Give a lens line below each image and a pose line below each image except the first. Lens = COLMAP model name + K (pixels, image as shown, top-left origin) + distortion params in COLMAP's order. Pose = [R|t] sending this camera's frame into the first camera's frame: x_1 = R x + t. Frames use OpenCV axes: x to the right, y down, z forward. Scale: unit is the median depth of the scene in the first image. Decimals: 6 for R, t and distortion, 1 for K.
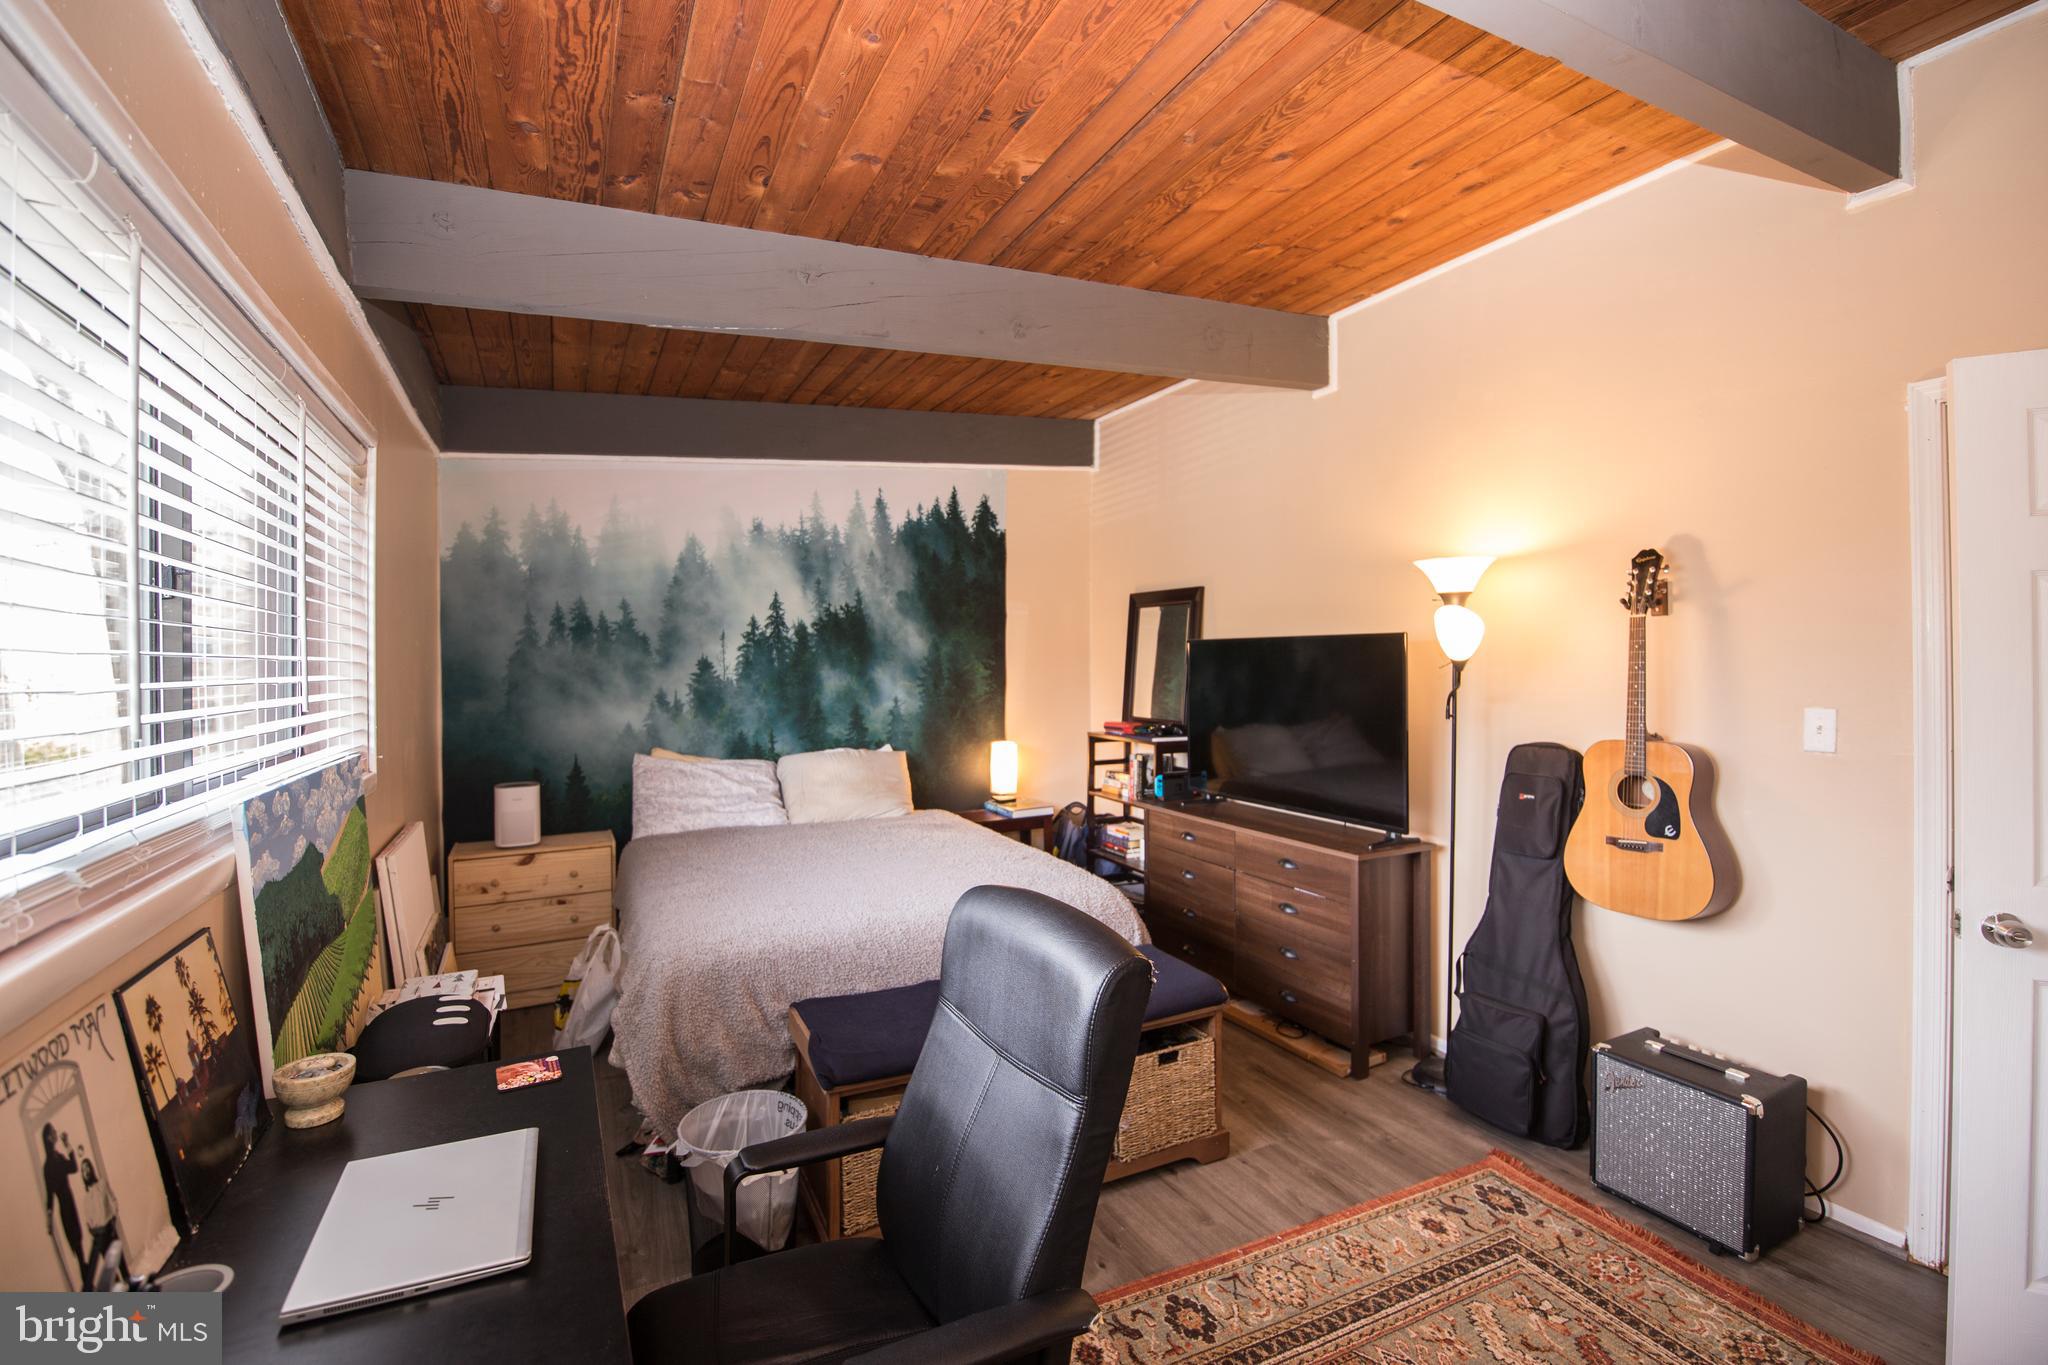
lens RADIAL K [[878.0, 0, 1038.2], [0, 878.0, 675.8], [0, 0, 1]] dist [-0.005171, -0.008414]
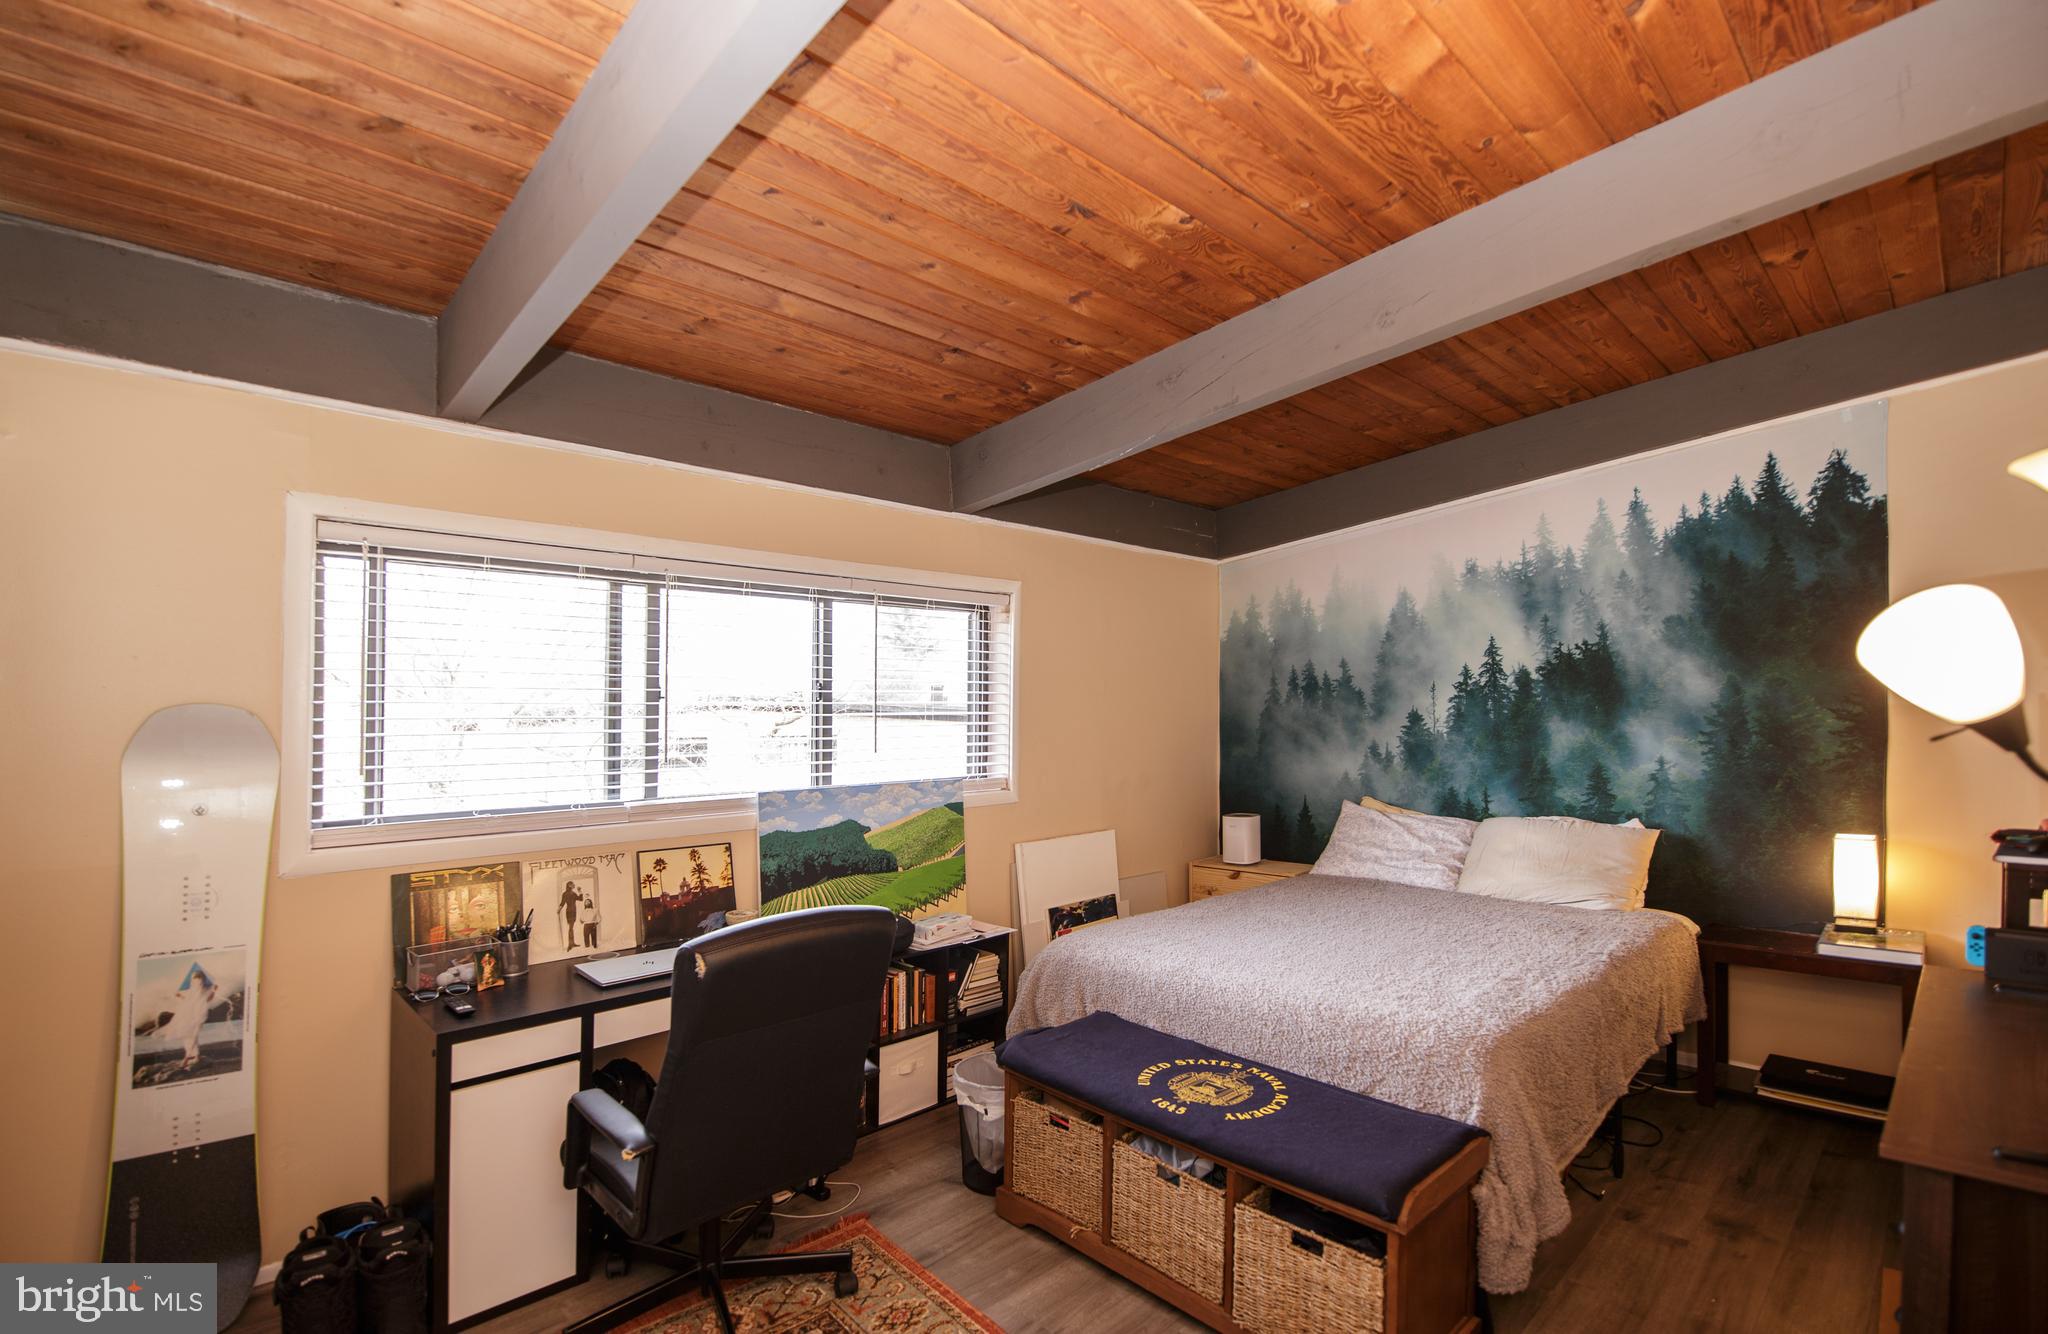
lens RADIAL K [[935.8, 0, 1119.6], [0, 935.8, 703.8], [0, 0, 1]] dist [-0.022292, 0.000109]
pose [[0.299053, -0.011810, -0.954163, 0.506553], [0.006406, 0.999926, -0.010368, -0.018272], [0.954215, -0.003012, 0.299107, 0.344041]]
